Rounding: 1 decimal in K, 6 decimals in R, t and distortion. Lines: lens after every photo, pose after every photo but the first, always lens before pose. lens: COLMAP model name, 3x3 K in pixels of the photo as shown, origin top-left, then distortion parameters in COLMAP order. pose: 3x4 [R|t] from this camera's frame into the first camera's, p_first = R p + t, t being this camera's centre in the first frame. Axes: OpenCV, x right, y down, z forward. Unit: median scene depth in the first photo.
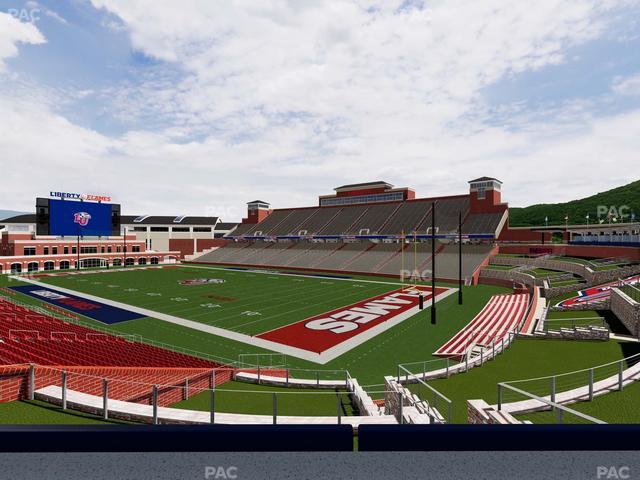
lens RADIAL K [[320.1, 0, 320.0], [0, 320.1, 240.0], [0, 0, 1]] dist [0.000220, 0.000000]
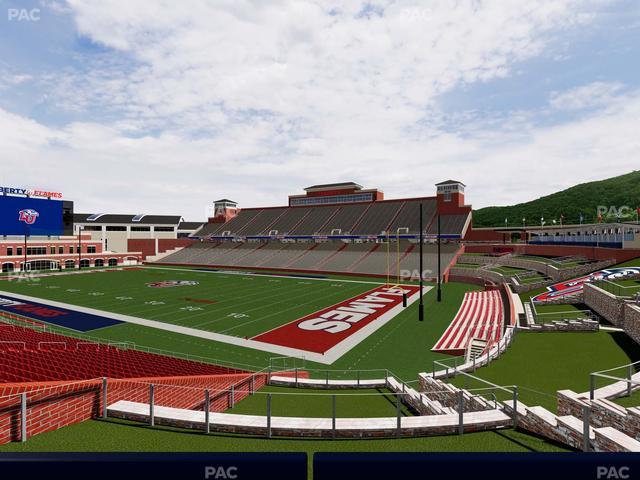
lens RADIAL K [[320.1, 0, 320.0], [0, 320.1, 240.0], [0, 0, 1]] dist [0.000220, 0.000000]
pose [[0.993090, 0.000017, 0.117358, -0.027502], [-0.000017, 1.000000, 0.000002, 0.000025], [-0.117358, -0.000004, 0.993090, 0.002463]]
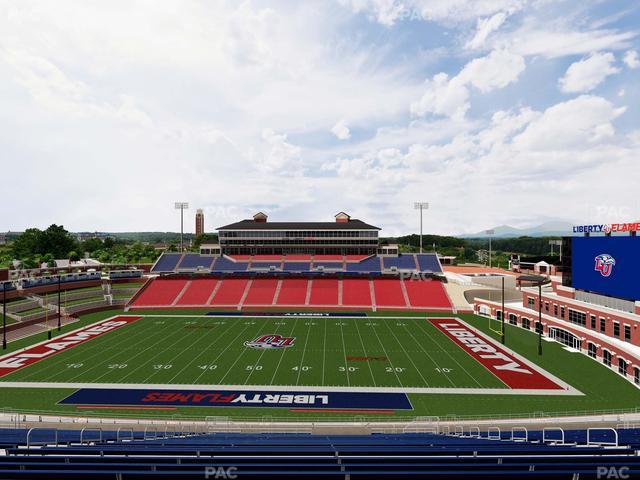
lens RADIAL K [[320.1, 0, 320.0], [0, 320.1, 240.0], [0, 0, 1]] dist [0.000220, 0.000000]
pose [[-0.828321, 0.000016, -0.560253, 0.030404], [0.000139, 1.000000, -0.000177, -0.106805], [0.560253, -0.000224, -0.828321, 1.129084]]
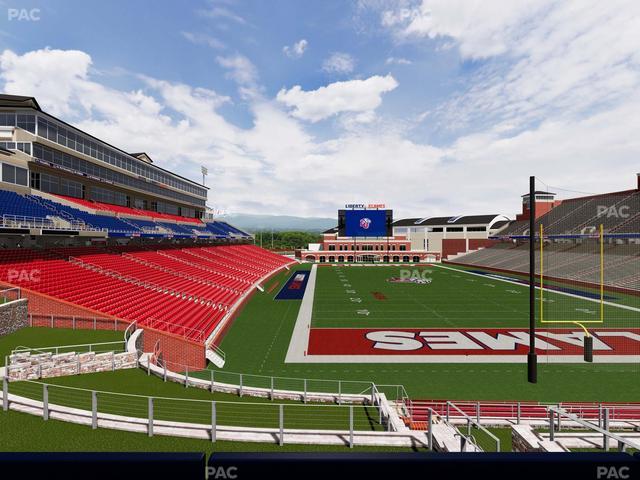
lens RADIAL K [[320.1, 0, 320.0], [0, 320.1, 240.0], [0, 0, 1]] dist [0.000220, 0.000000]
pose [[0.584340, 0.000012, -0.811509, 0.179126], [0.000005, 1.000000, 0.000018, 0.000003], [0.811509, -0.000014, 0.584340, 0.099409]]
